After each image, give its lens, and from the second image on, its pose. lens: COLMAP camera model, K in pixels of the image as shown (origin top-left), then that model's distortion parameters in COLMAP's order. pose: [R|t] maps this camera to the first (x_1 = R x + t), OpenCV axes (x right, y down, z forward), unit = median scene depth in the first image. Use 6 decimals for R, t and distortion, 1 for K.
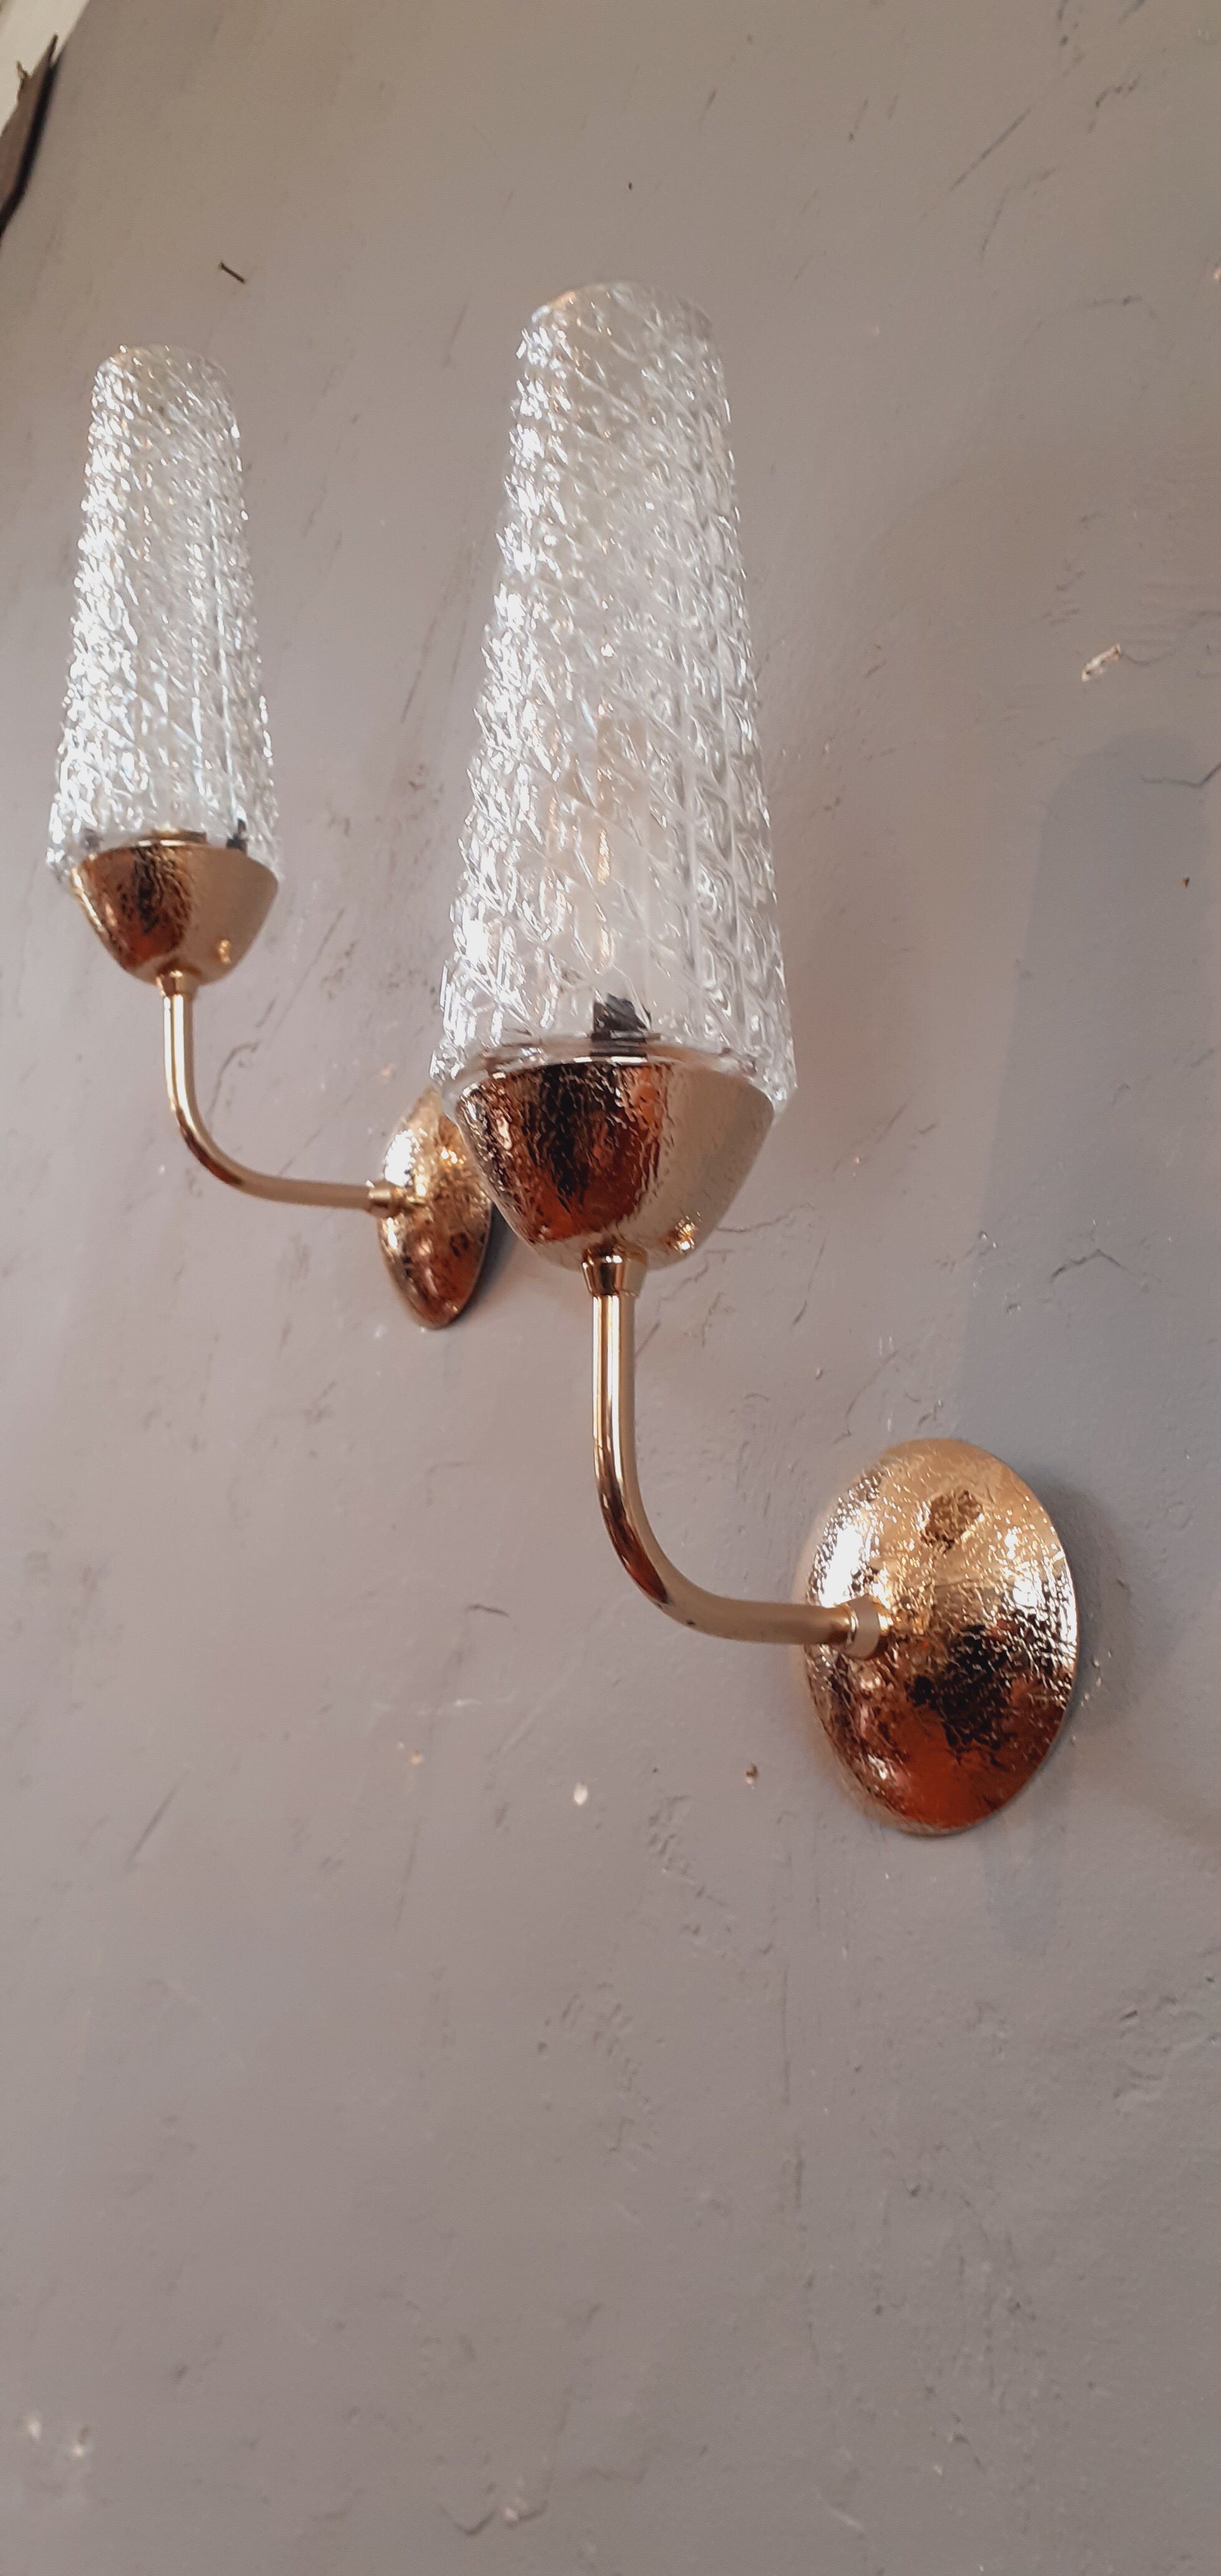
lens RADIAL K [[2120.8, 0, 610.5], [0, 2120.8, 1288.0], [0, 0, 1]] dist [0.118119, -0.174235]
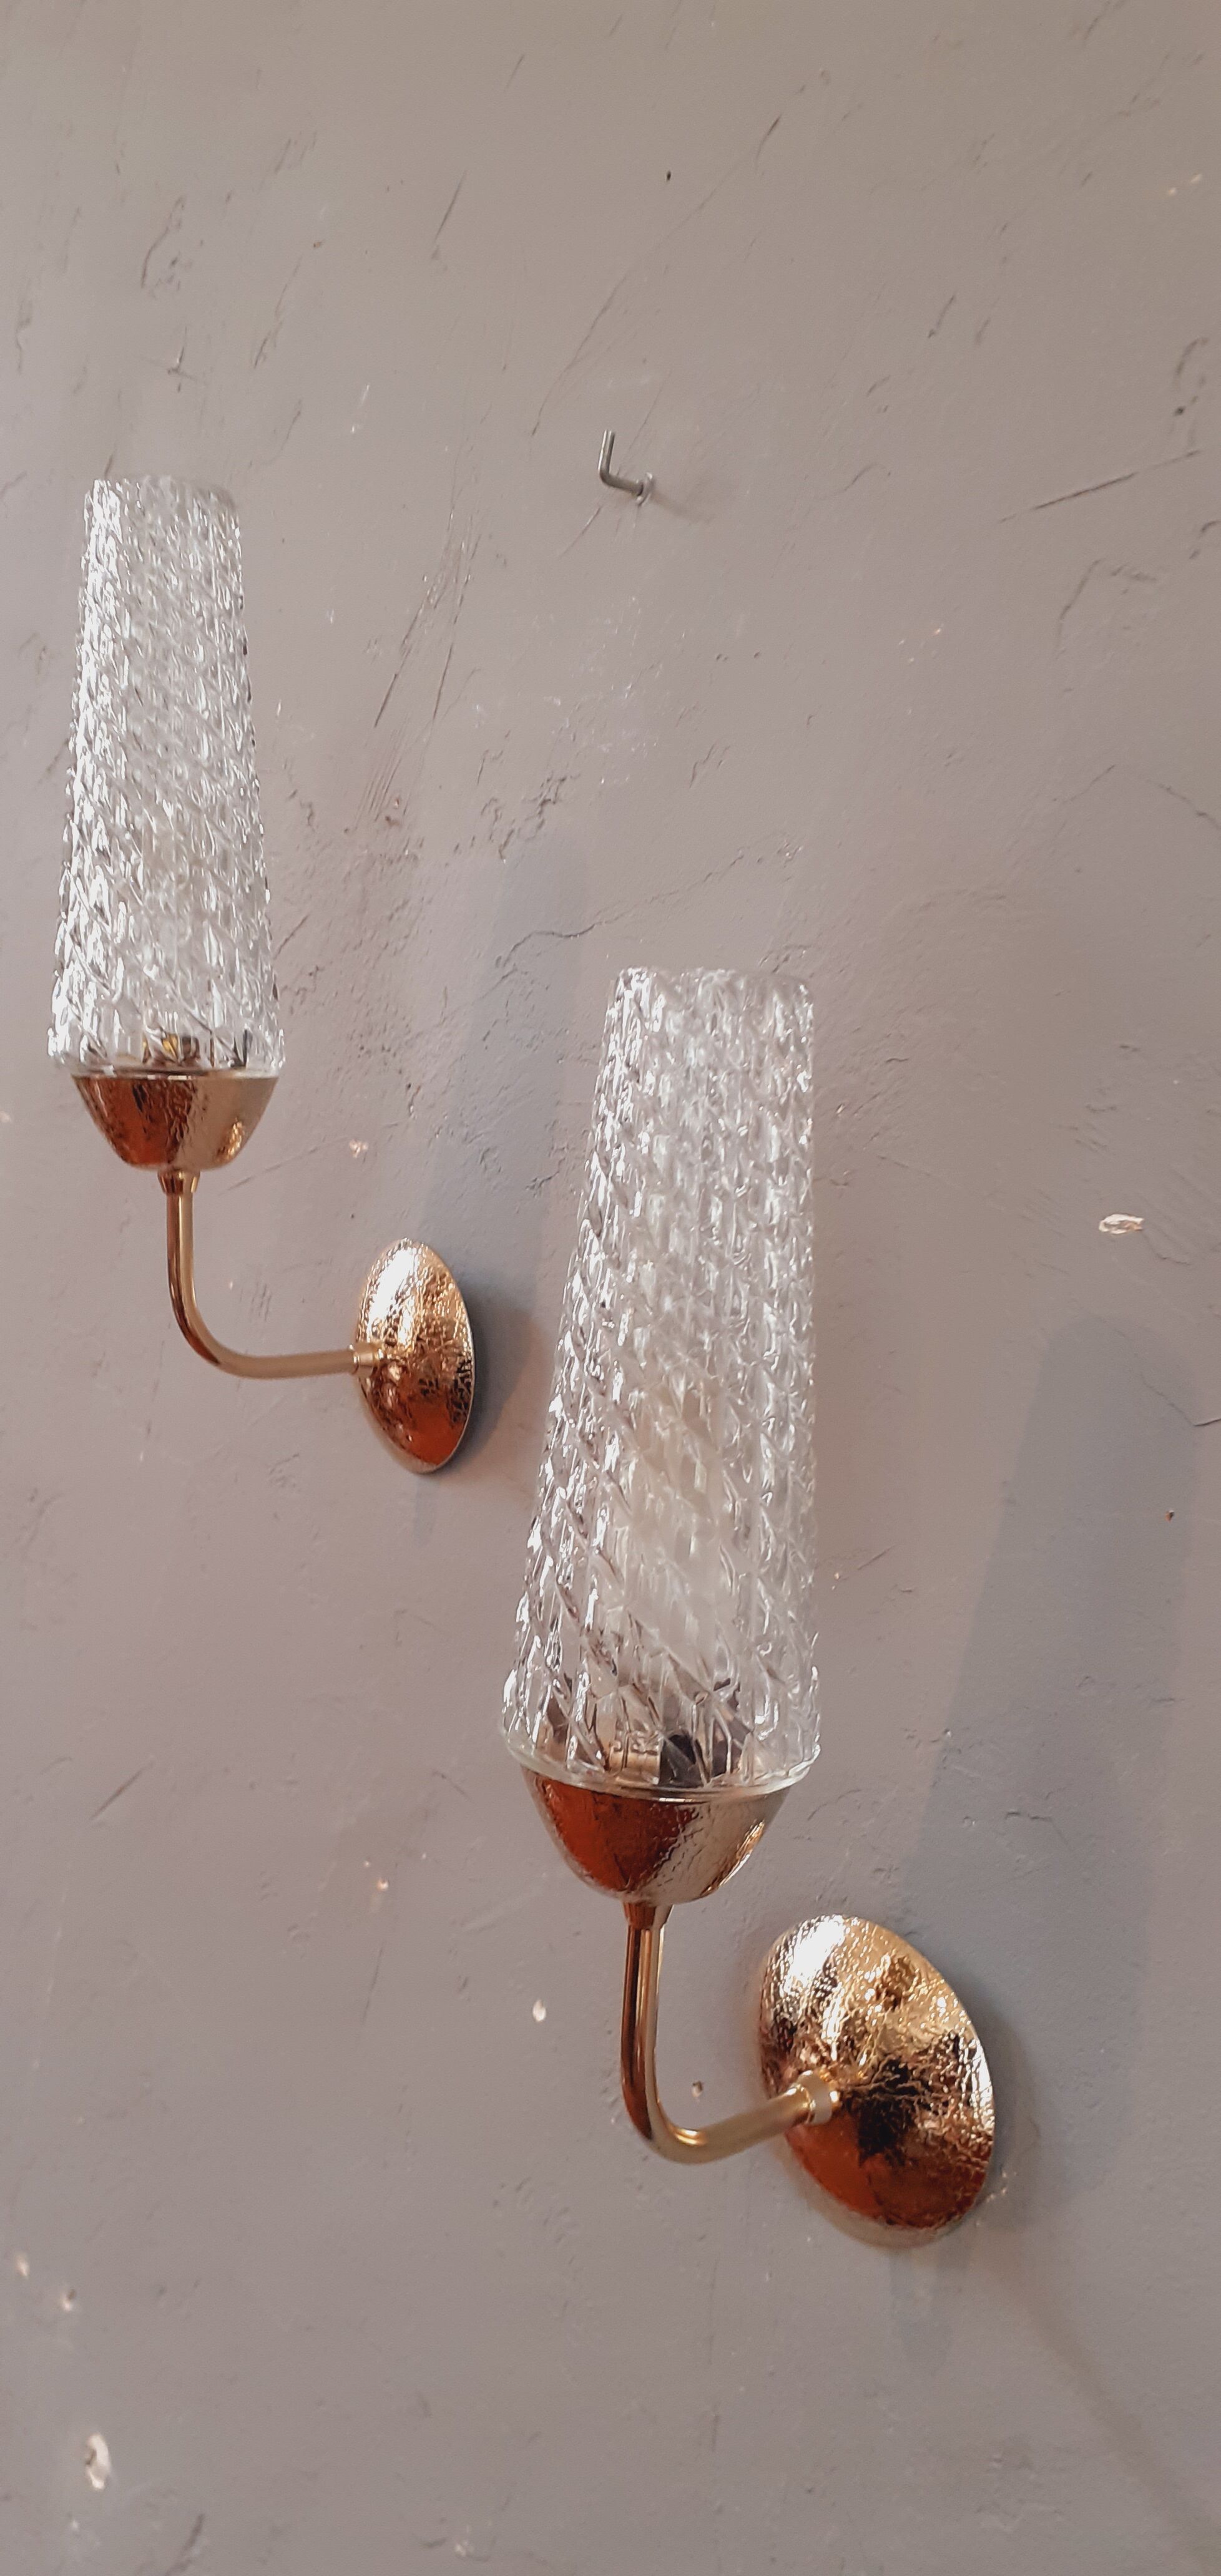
lens RADIAL K [[2120.8, 0, 610.5], [0, 2120.8, 1288.0], [0, 0, 1]] dist [0.118119, -0.174235]
pose [[0.992700, 0.056180, 0.106726, -0.105680], [-0.087878, 0.942994, 0.320999, -0.447848], [-0.082608, -0.328035, 0.941047, 0.004024]]
